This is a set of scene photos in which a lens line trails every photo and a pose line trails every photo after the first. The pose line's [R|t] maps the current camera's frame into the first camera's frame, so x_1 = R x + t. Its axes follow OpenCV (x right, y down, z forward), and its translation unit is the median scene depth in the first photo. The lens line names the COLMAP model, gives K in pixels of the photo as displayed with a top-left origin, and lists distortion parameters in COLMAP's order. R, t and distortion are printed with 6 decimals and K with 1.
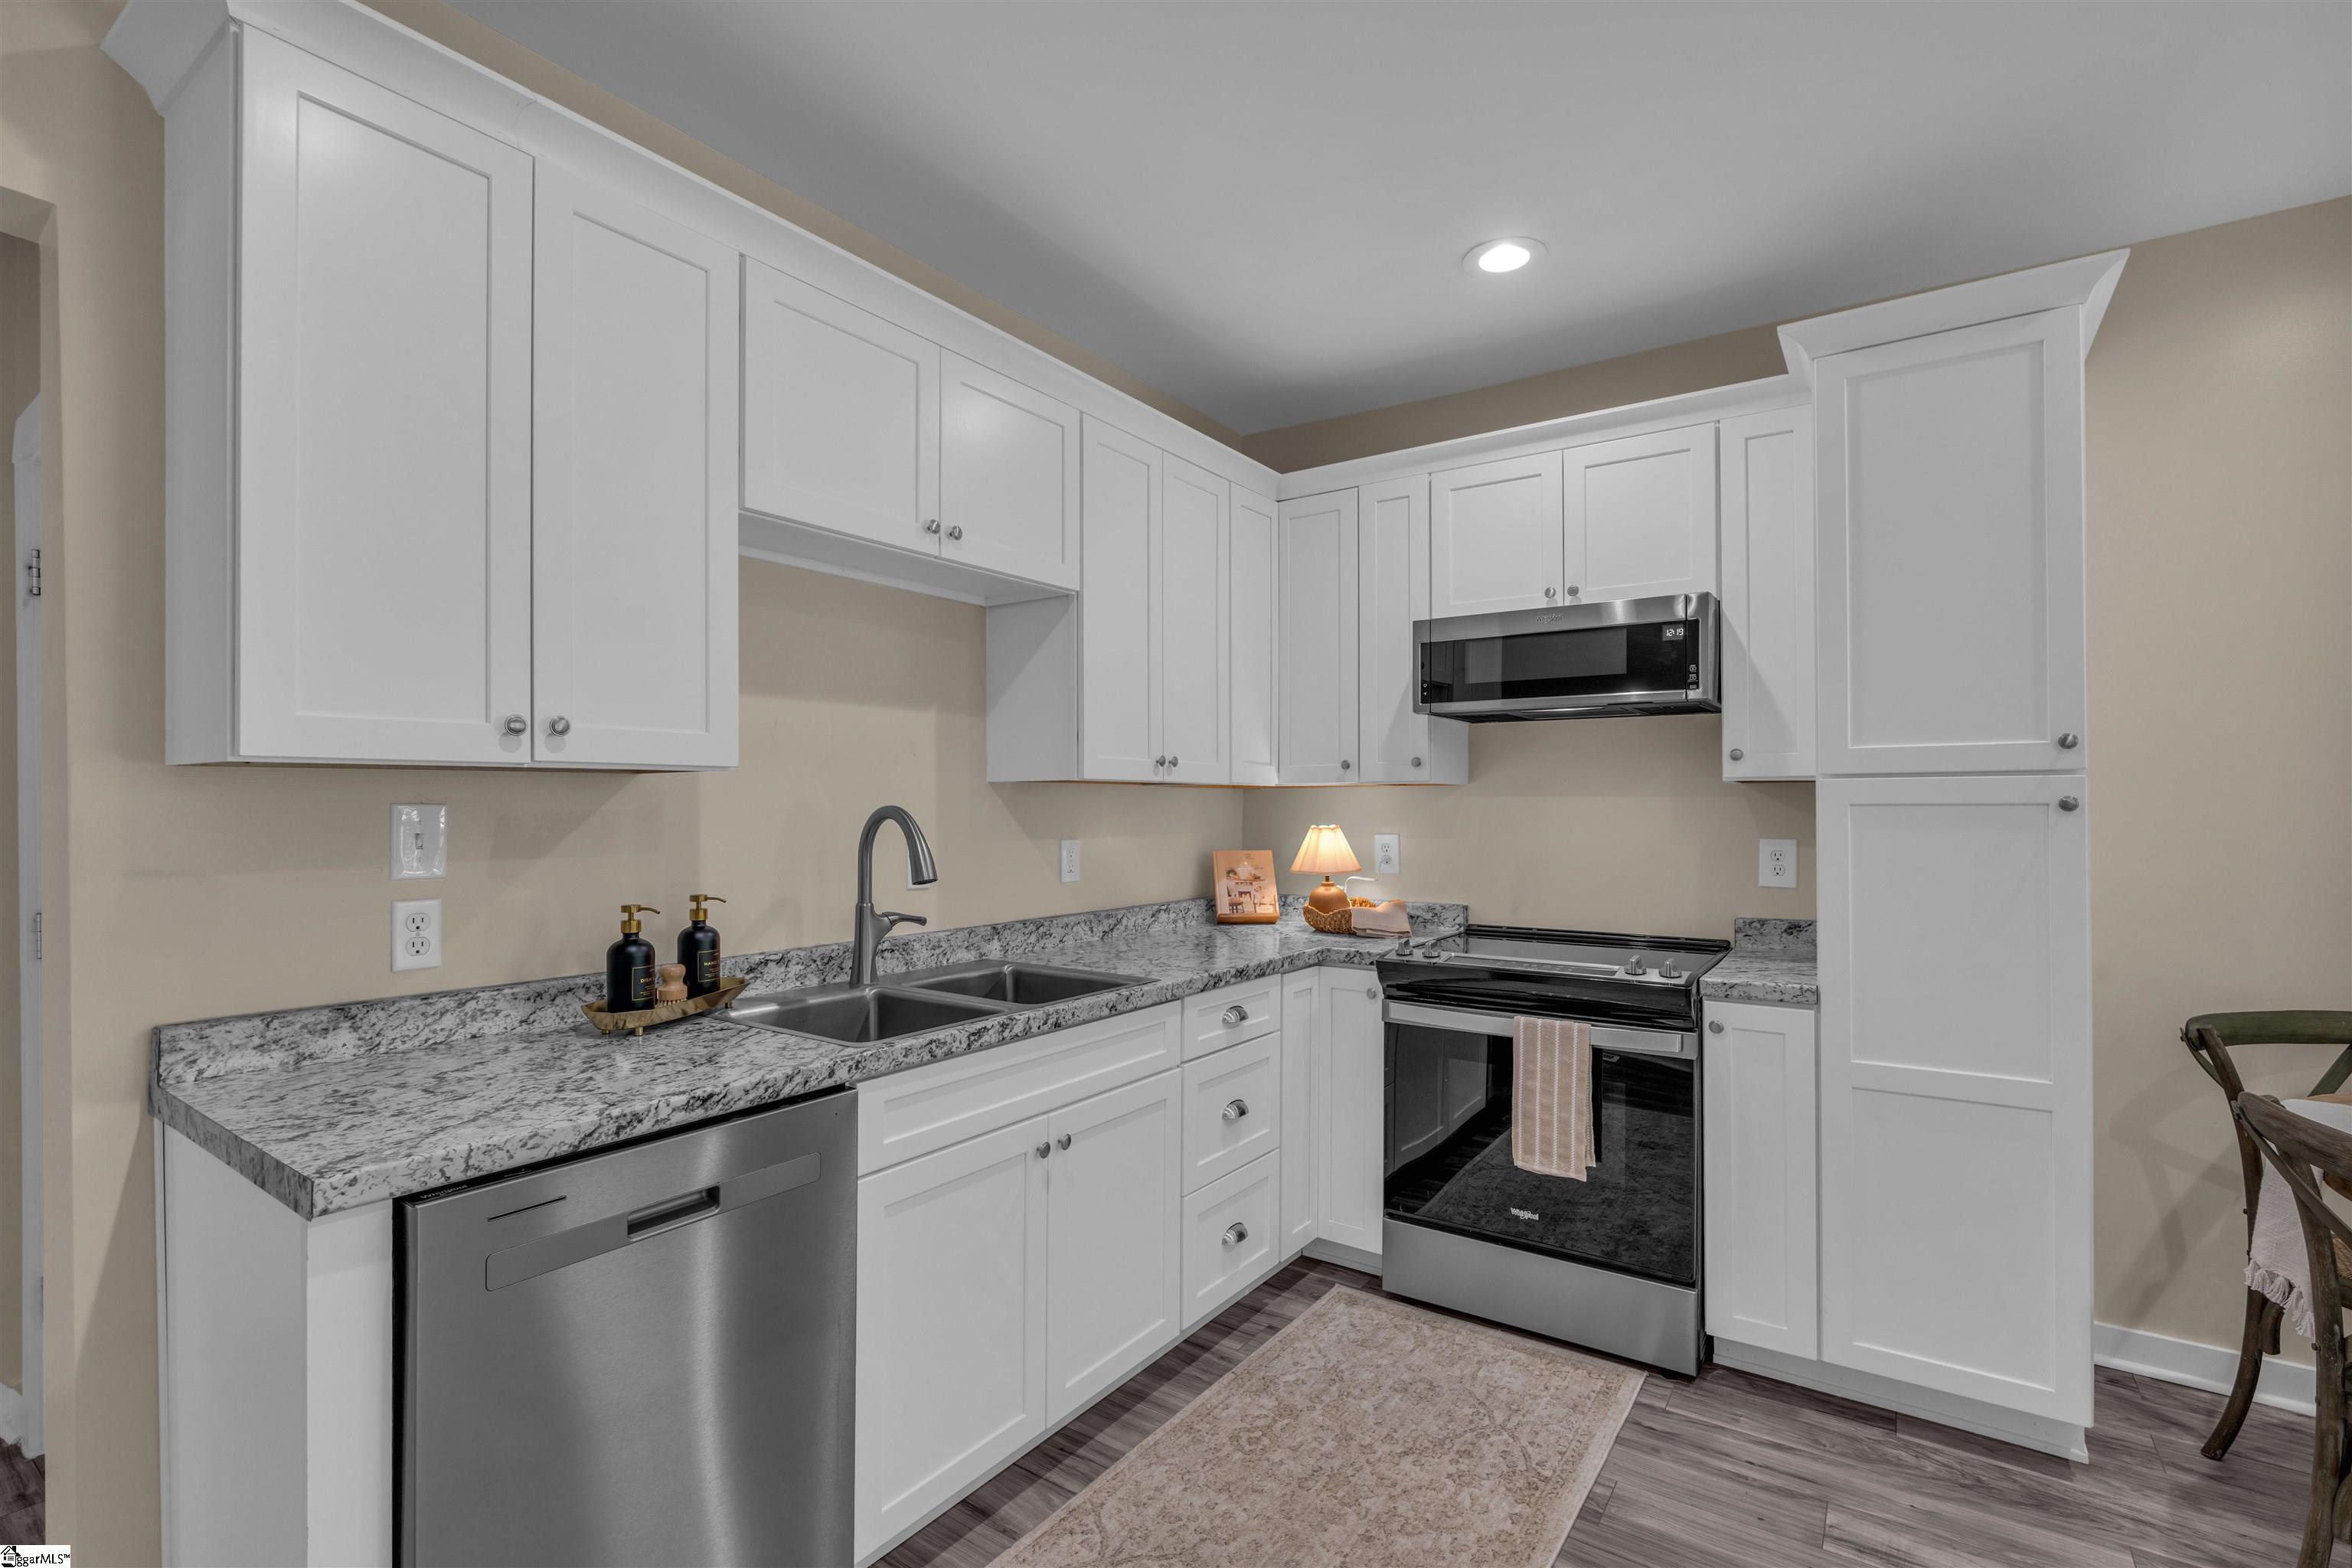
lens RADIAL K [[1081.3, 0, 1169.5], [0, 1081.3, 796.0], [0, 0, 1]] dist [-0.000412, 0.000790]
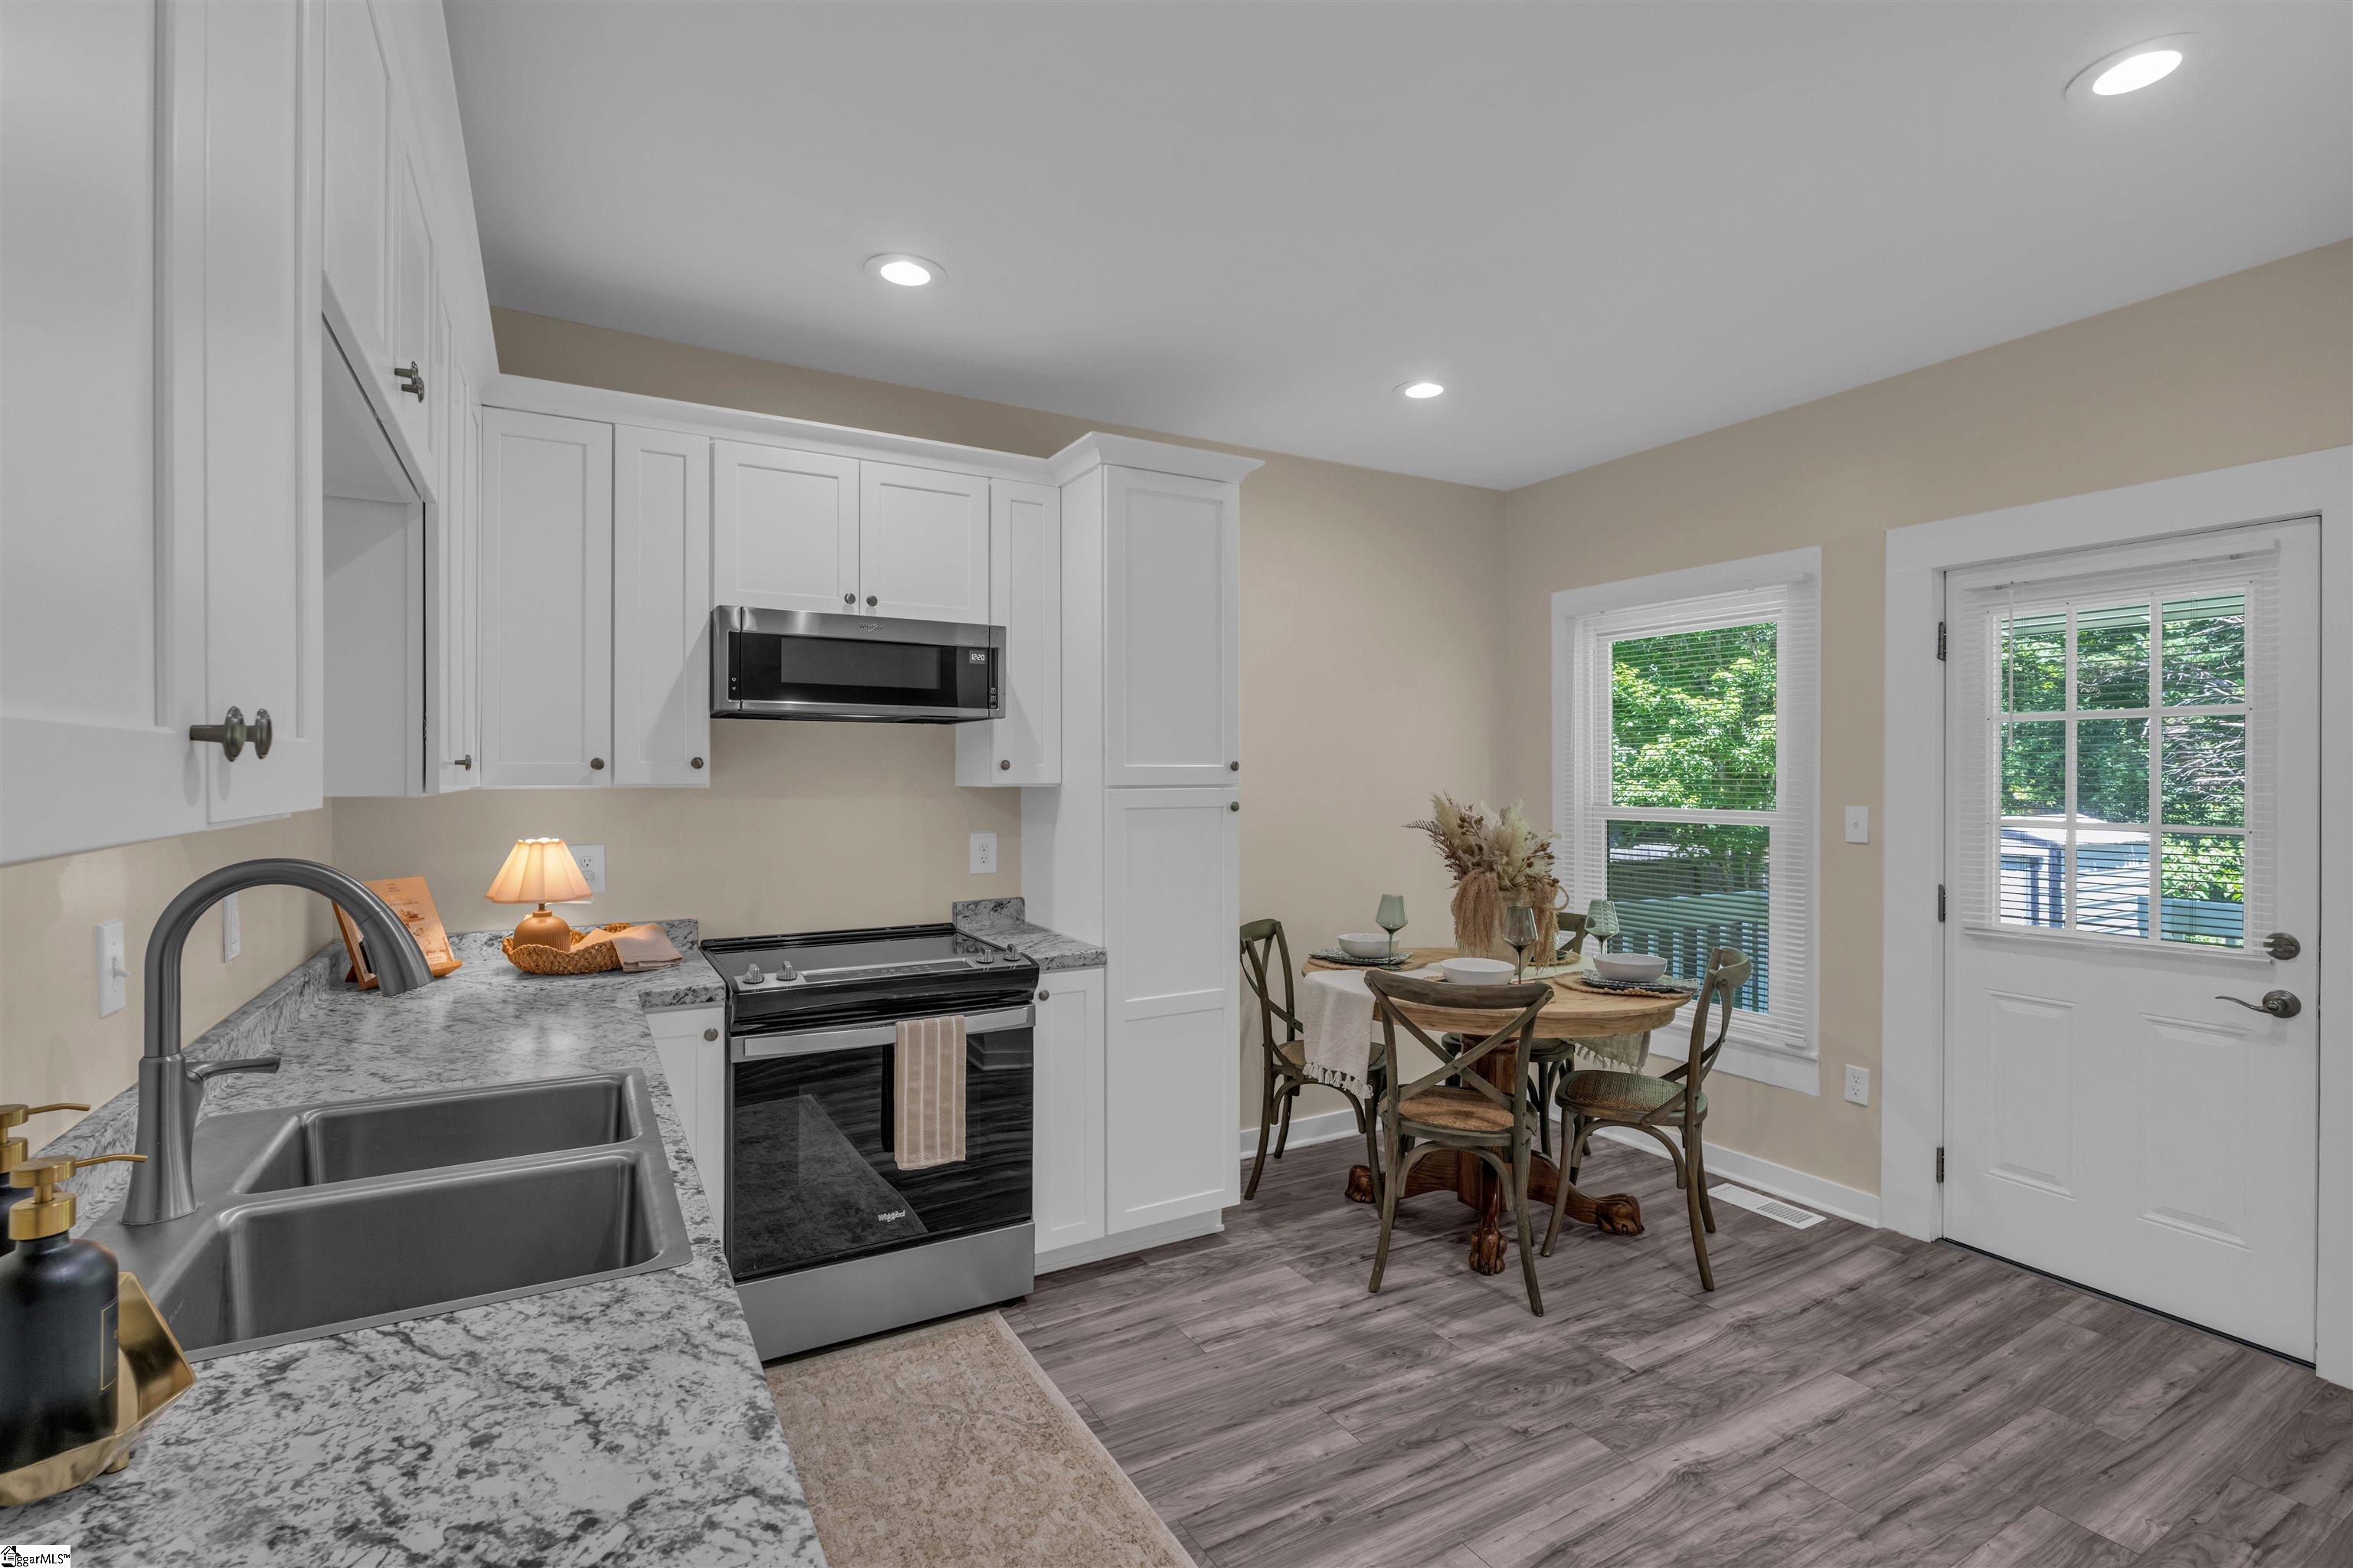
lens RADIAL K [[1081.8, 0, 1194.2], [0, 1081.8, 776.4], [0, 0, 1]] dist [-0.000412, 0.000790]
pose [[0.424589, 0.002132, 0.905384, -0.501578], [-0.008218, 0.999965, 0.001499, -0.032148], [-0.905349, -0.008077, 0.424592, 0.332933]]
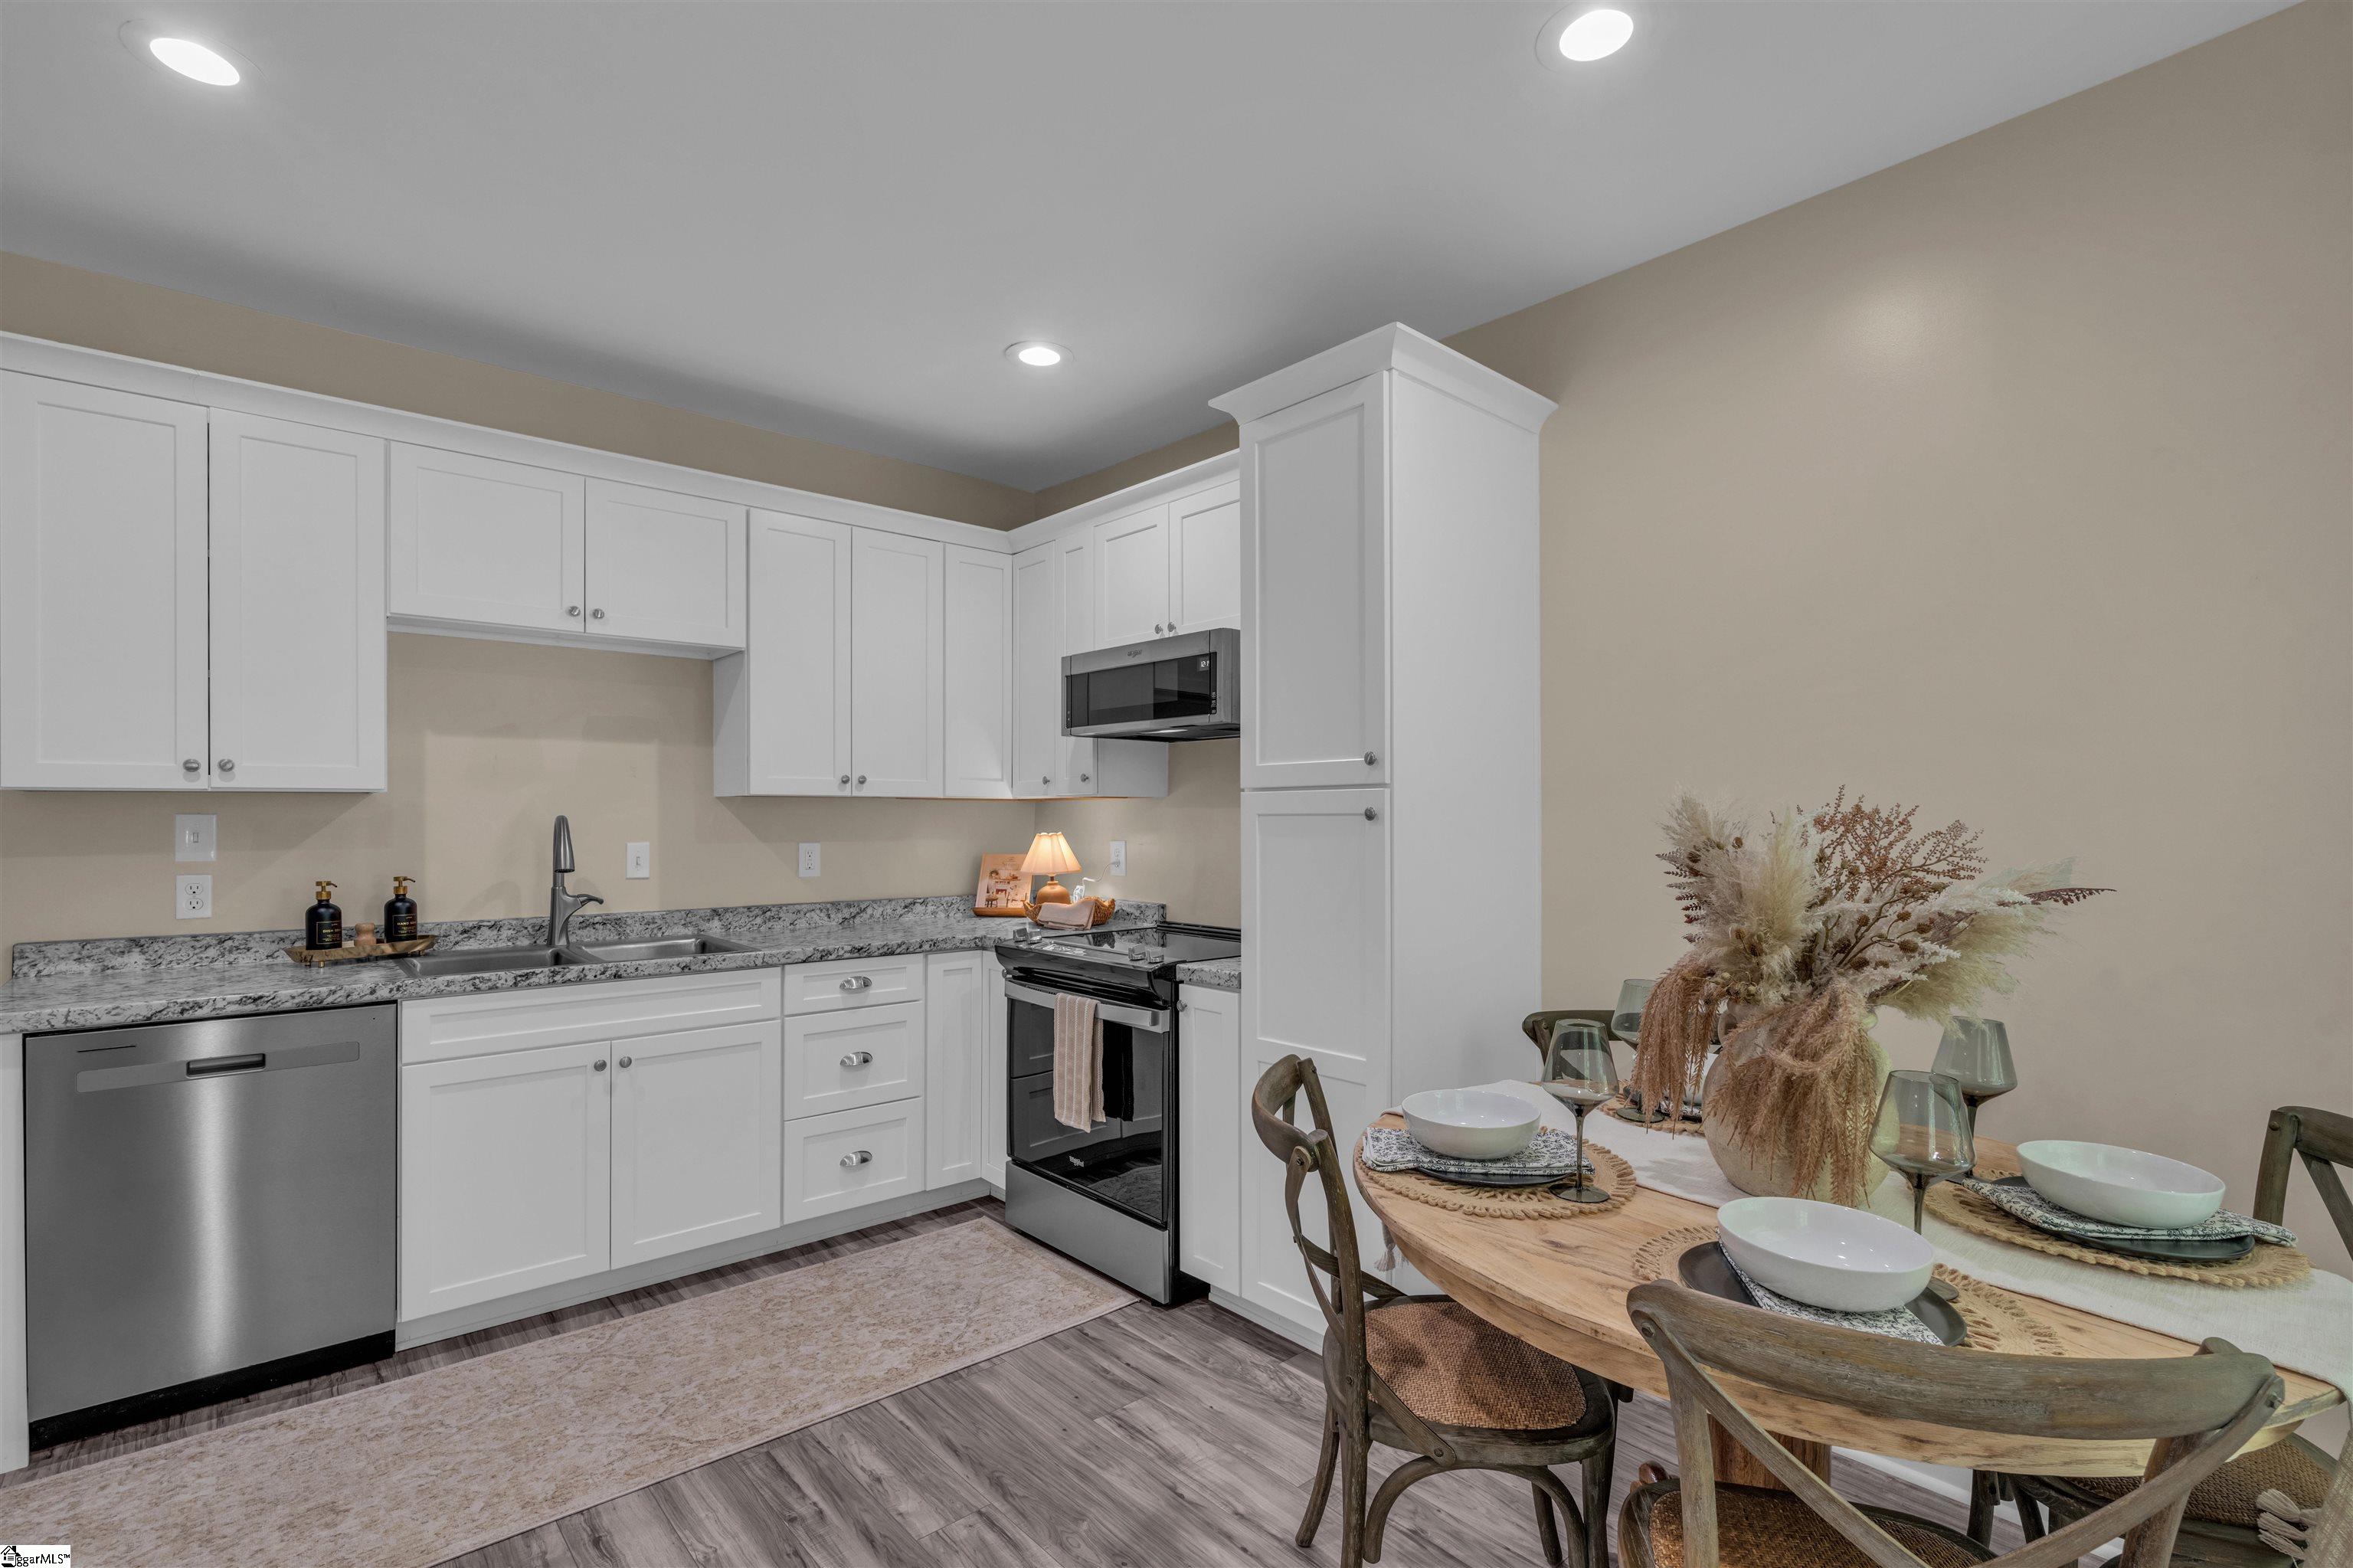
lens RADIAL K [[1081.8, 0, 1161.0], [0, 1081.8, 816.0], [0, 0, 1]] dist [-0.000412, 0.000790]
pose [[0.968343, 0.000091, -0.249623, 0.758382], [0.001983, 0.999966, 0.008060, -0.000195], [0.249615, -0.008300, 0.968309, -0.126732]]
